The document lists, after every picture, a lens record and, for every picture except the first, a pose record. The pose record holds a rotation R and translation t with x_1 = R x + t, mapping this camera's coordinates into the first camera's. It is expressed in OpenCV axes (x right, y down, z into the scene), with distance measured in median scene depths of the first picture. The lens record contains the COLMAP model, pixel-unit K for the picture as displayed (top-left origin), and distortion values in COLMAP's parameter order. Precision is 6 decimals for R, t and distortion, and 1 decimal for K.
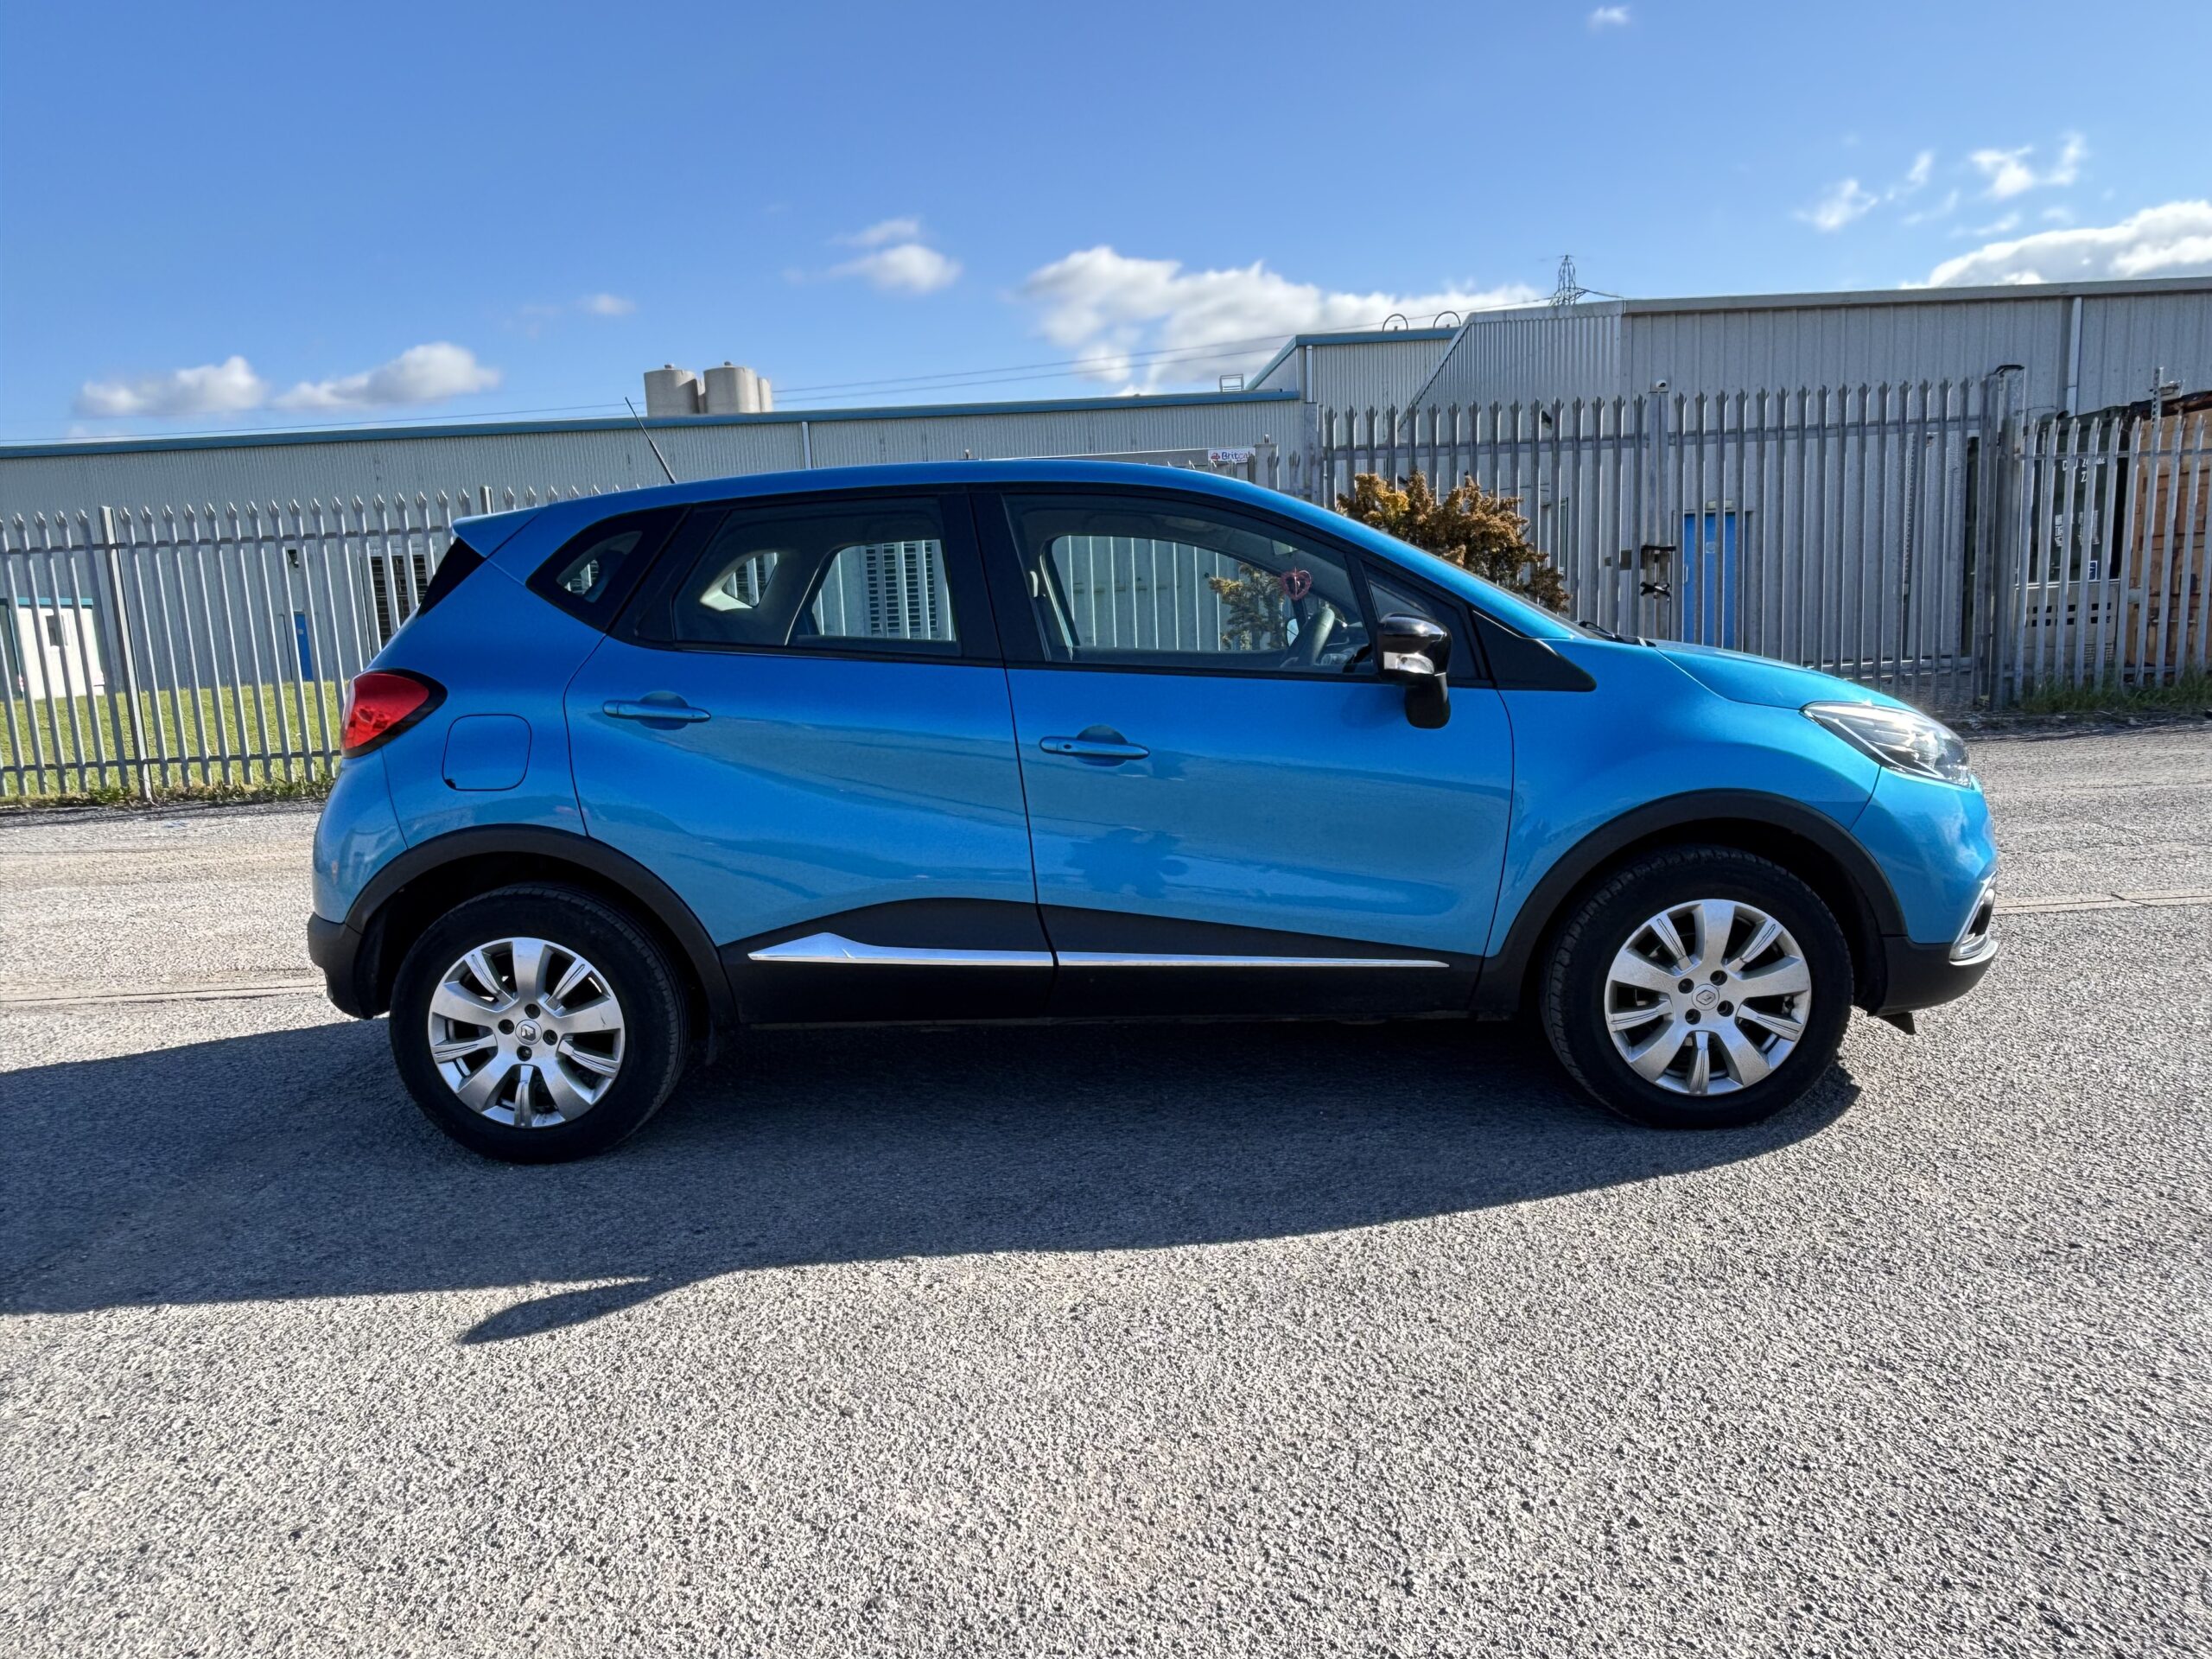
lens RADIAL K [[1439.7, 0, 1113.6], [0, 1439.7, 830.2], [0, 0, 1]] dist [-0.007123, 0.005418]
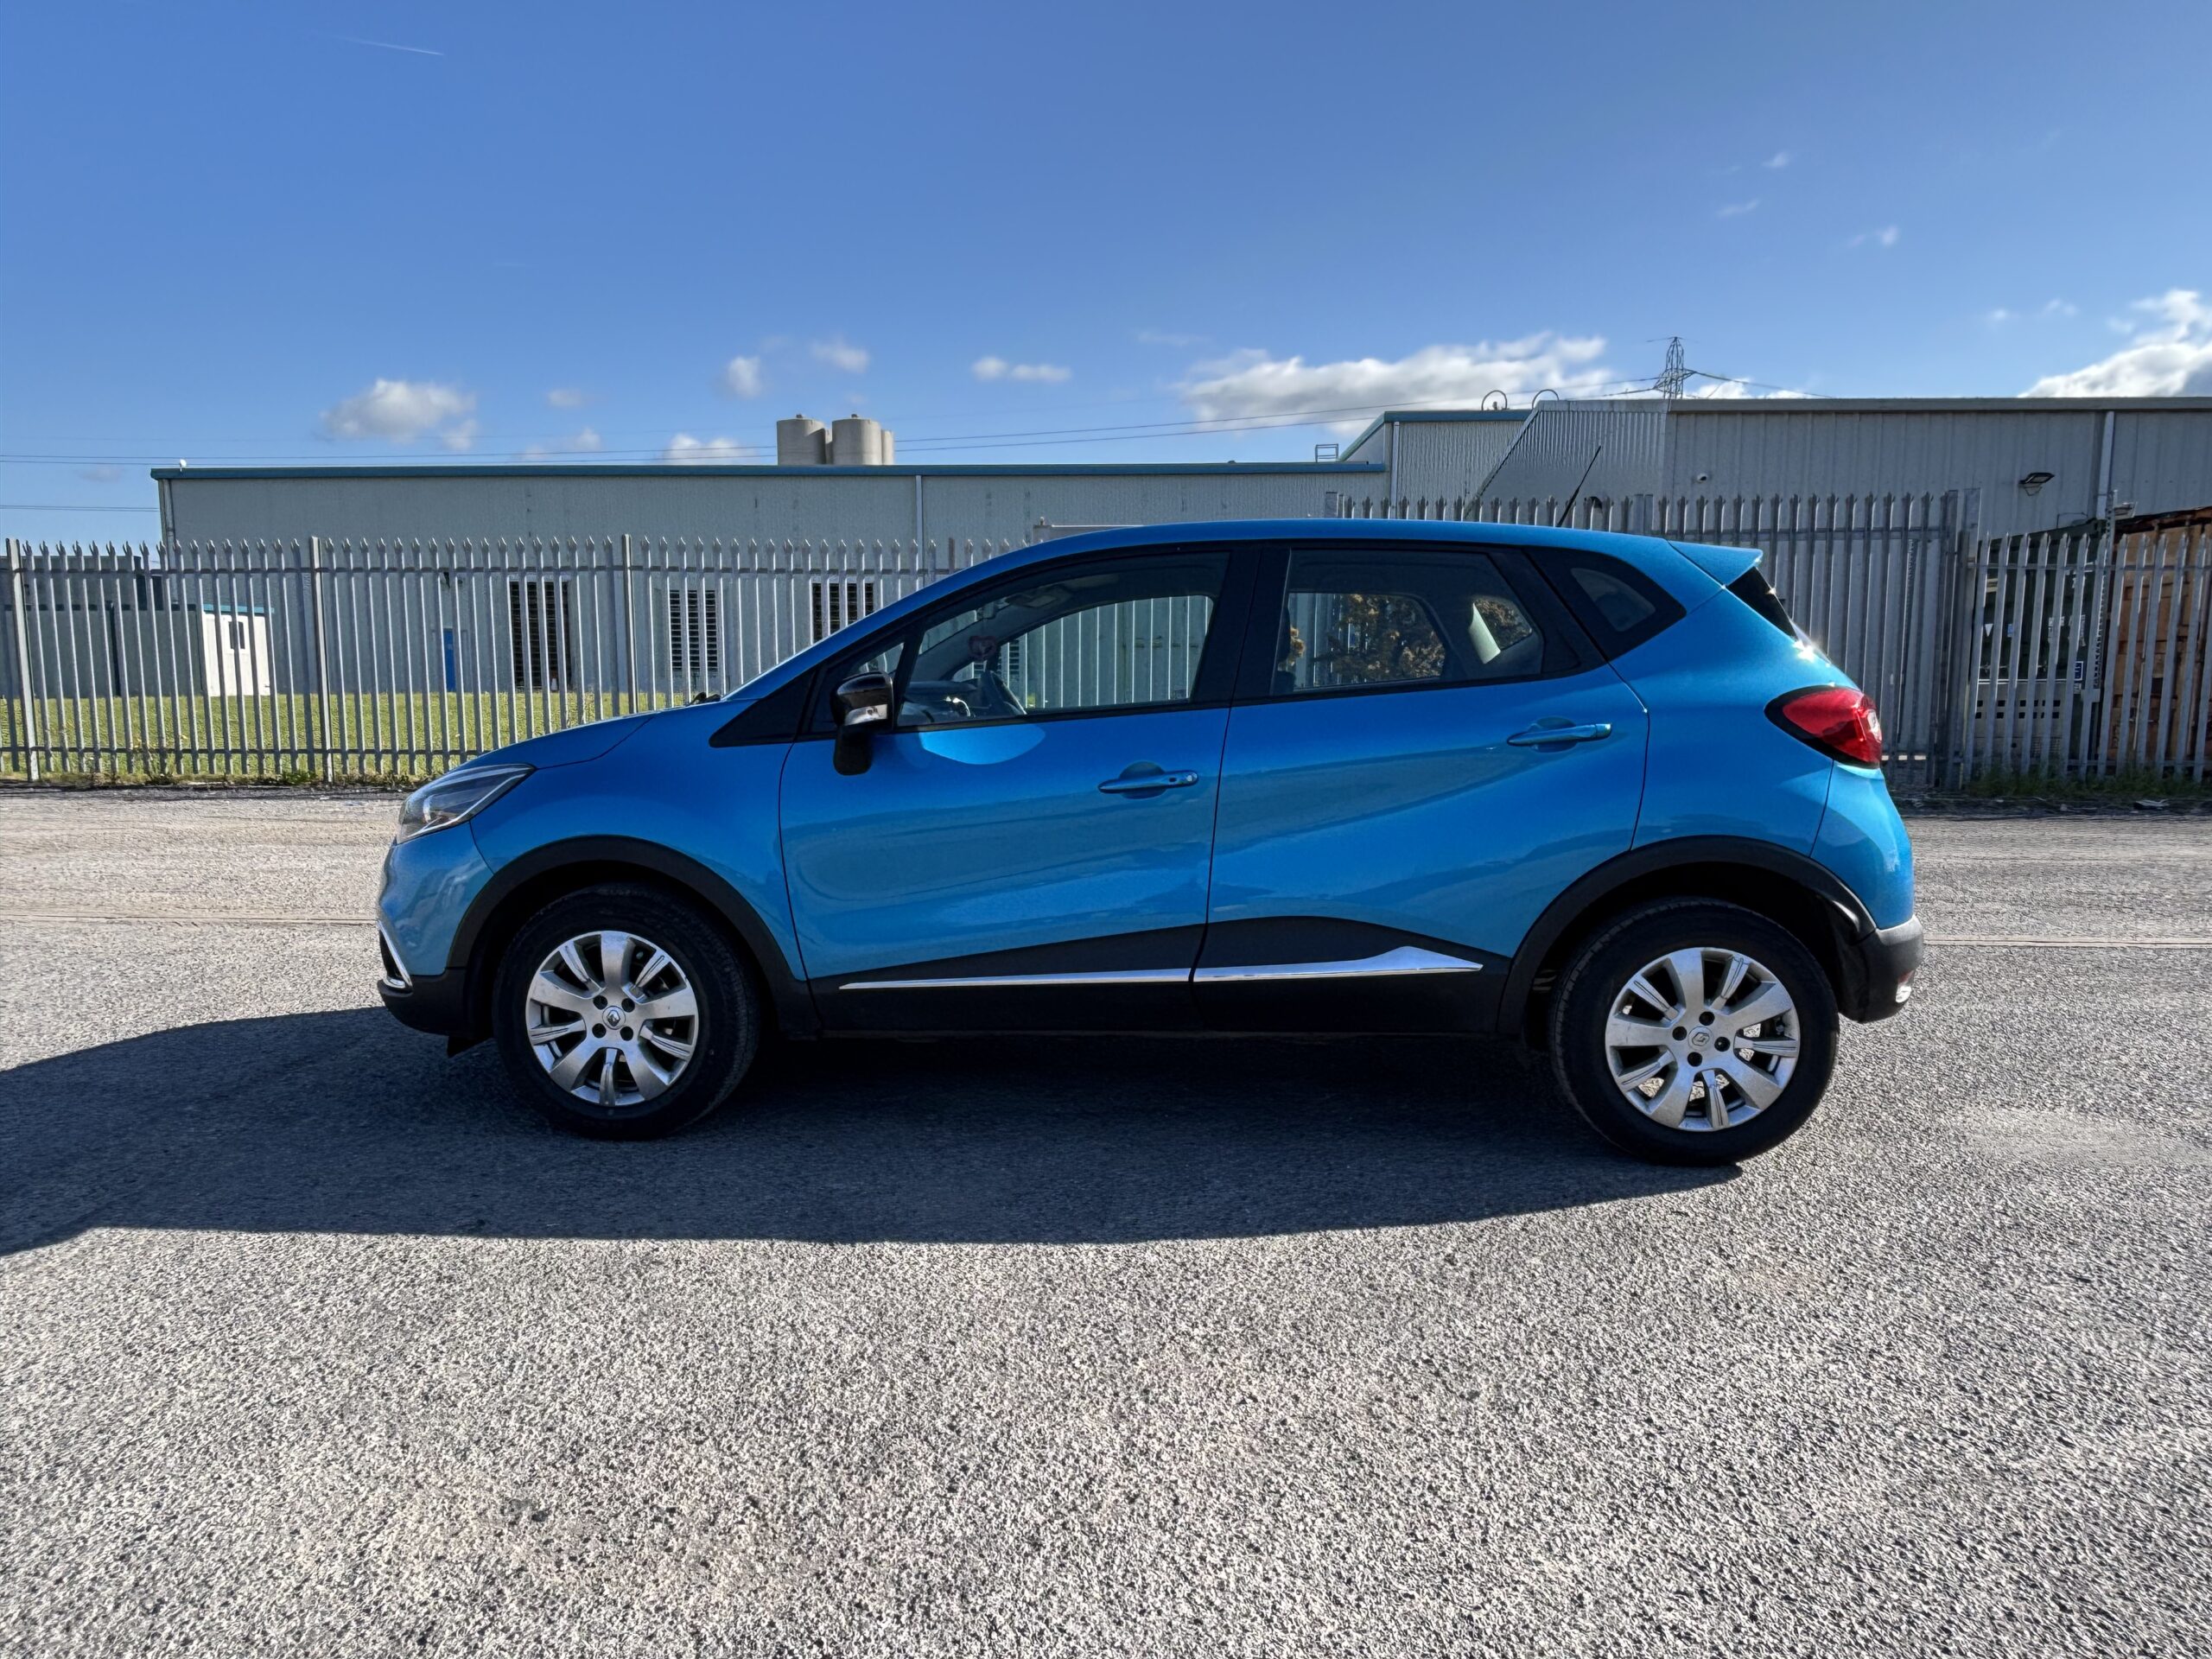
lens RADIAL K [[1388.6, 0, 1106.0], [0, 1388.6, 829.5], [0, 0, 1]] dist [0.034818, -0.046723]
pose [[0.996214, 0.055962, -0.066535, 0.056442], [-0.058041, 0.997872, -0.029726, 0.017565], [0.064730, 0.033476, 0.997341, -0.135081]]
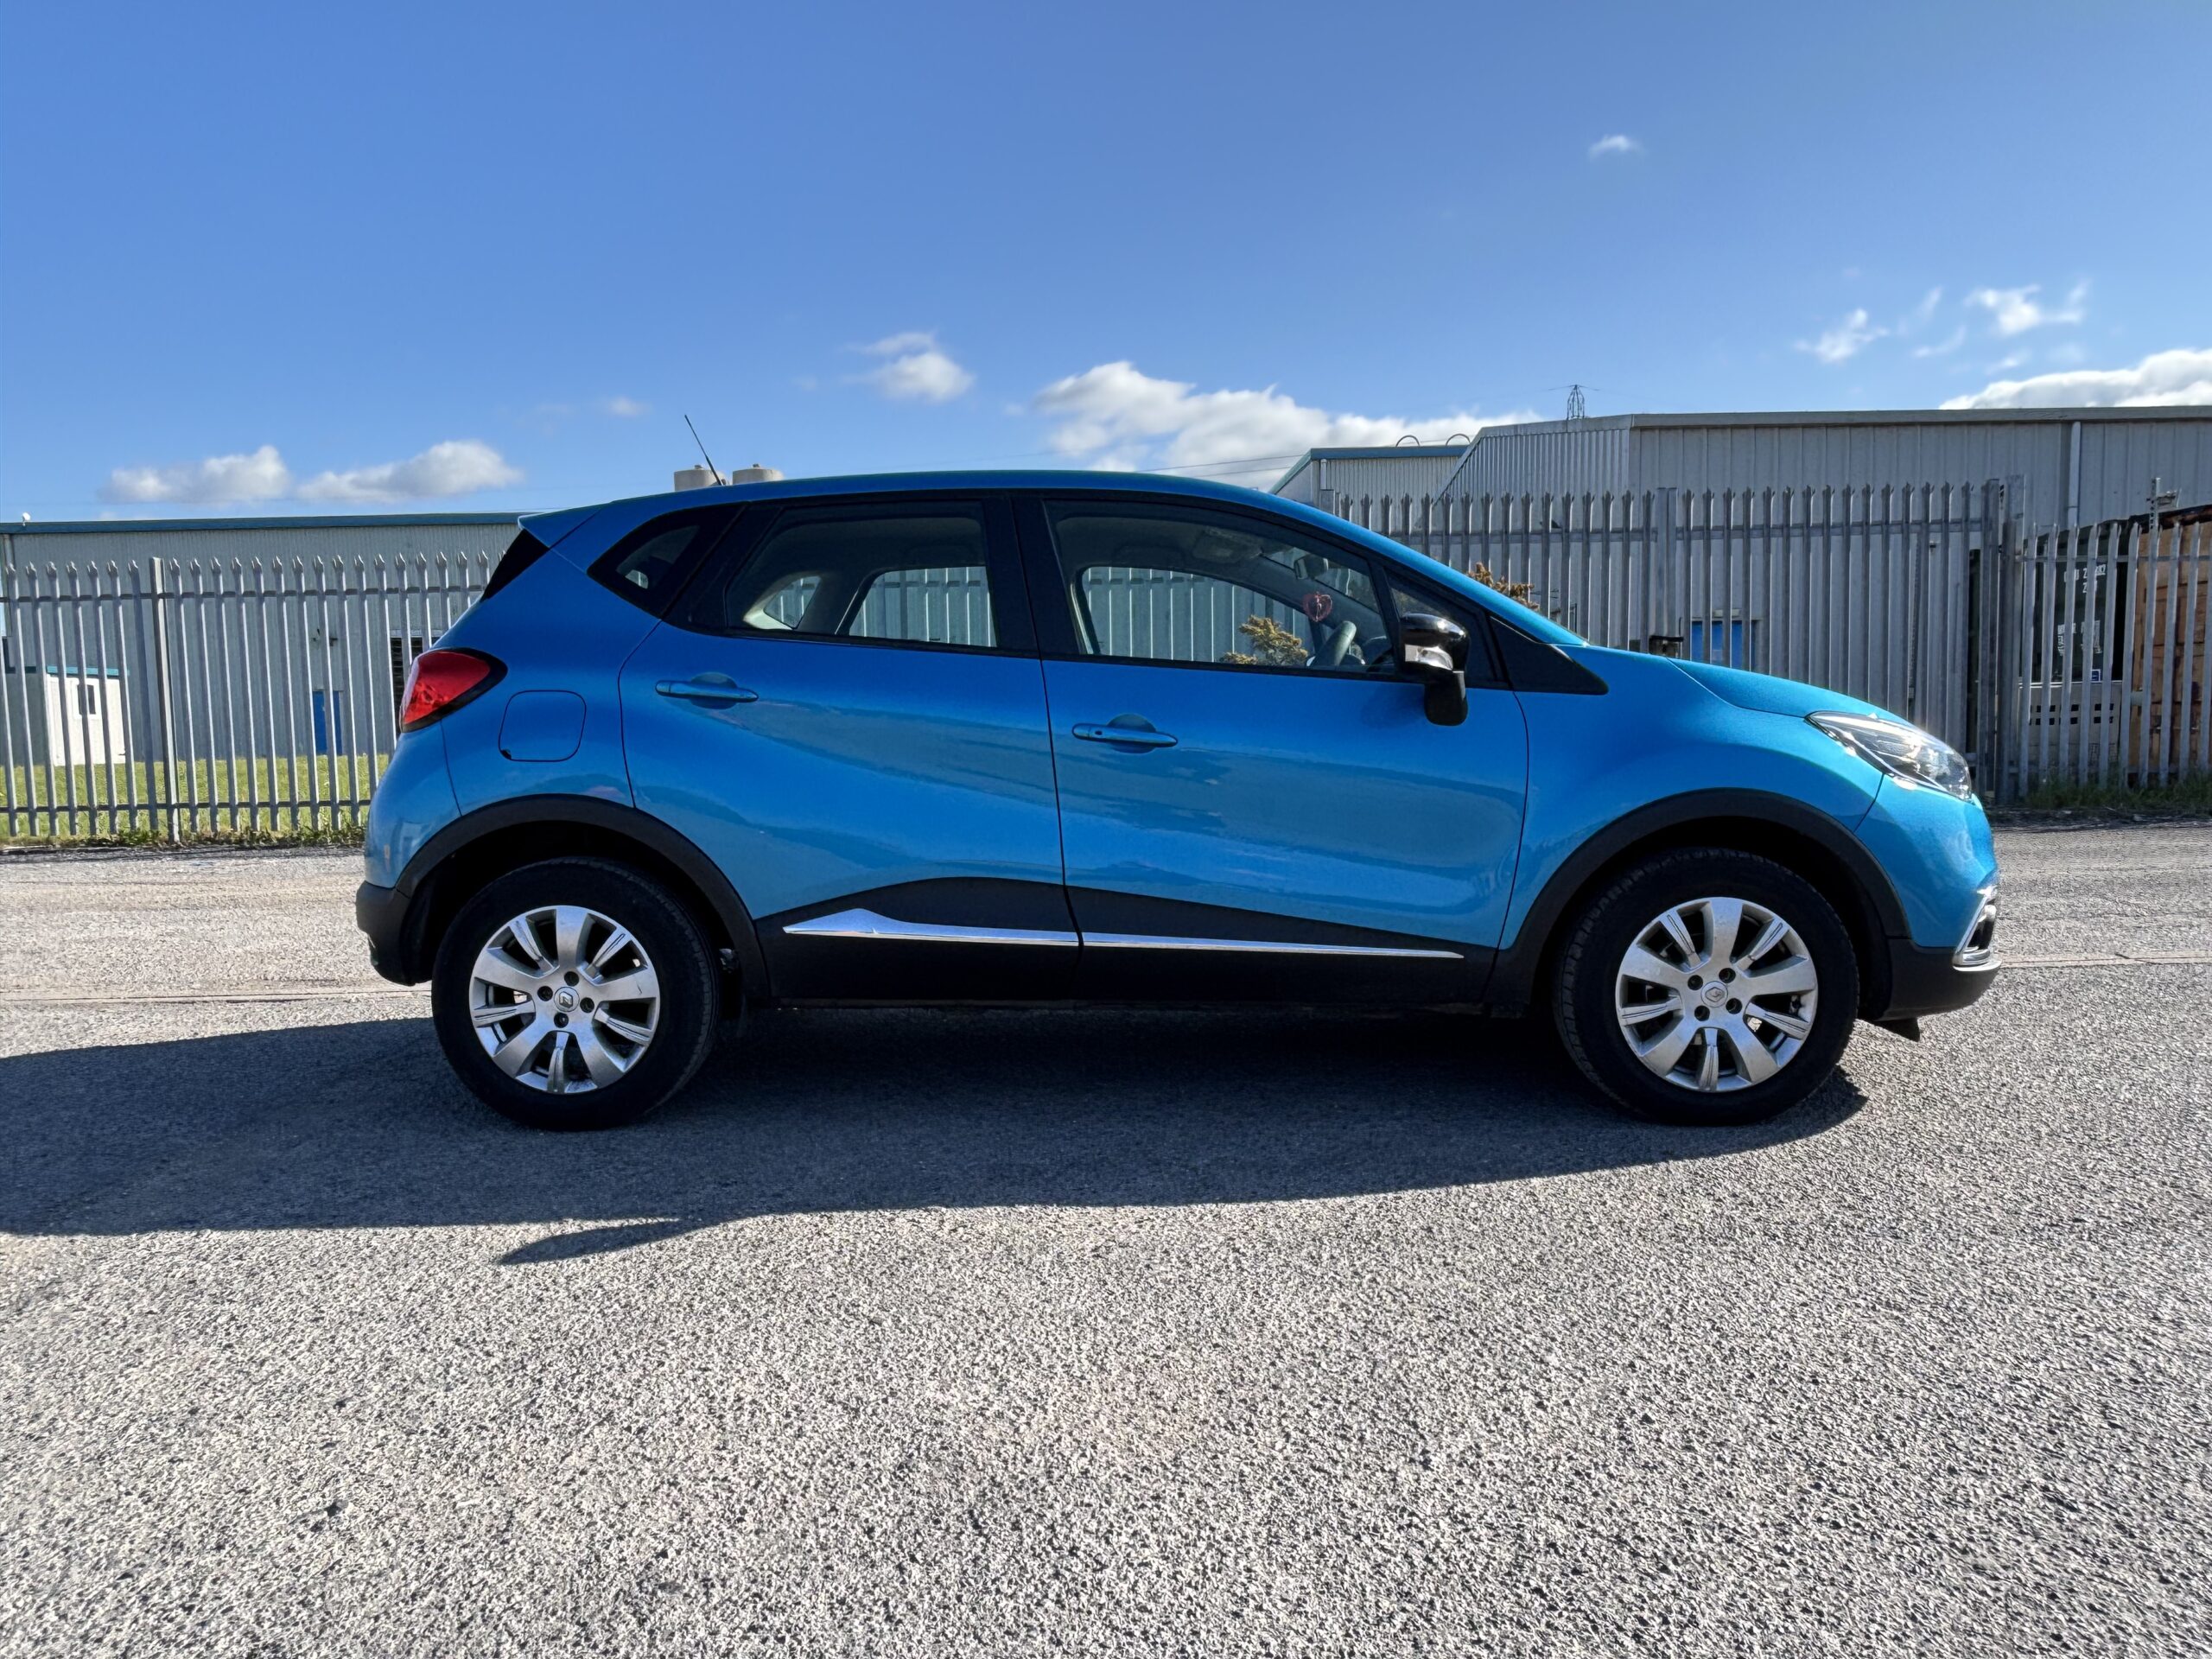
lens RADIAL K [[1433.8, 0, 1110.2], [0, 1433.8, 832.5], [0, 0, 1]] dist [0.003597, -0.006458]
pose [[0.999574, 0.028096, -0.007839, -0.004793], [-0.028577, 0.997126, -0.070170, 0.029747], [0.005845, 0.070364, 0.997504, -0.010557]]
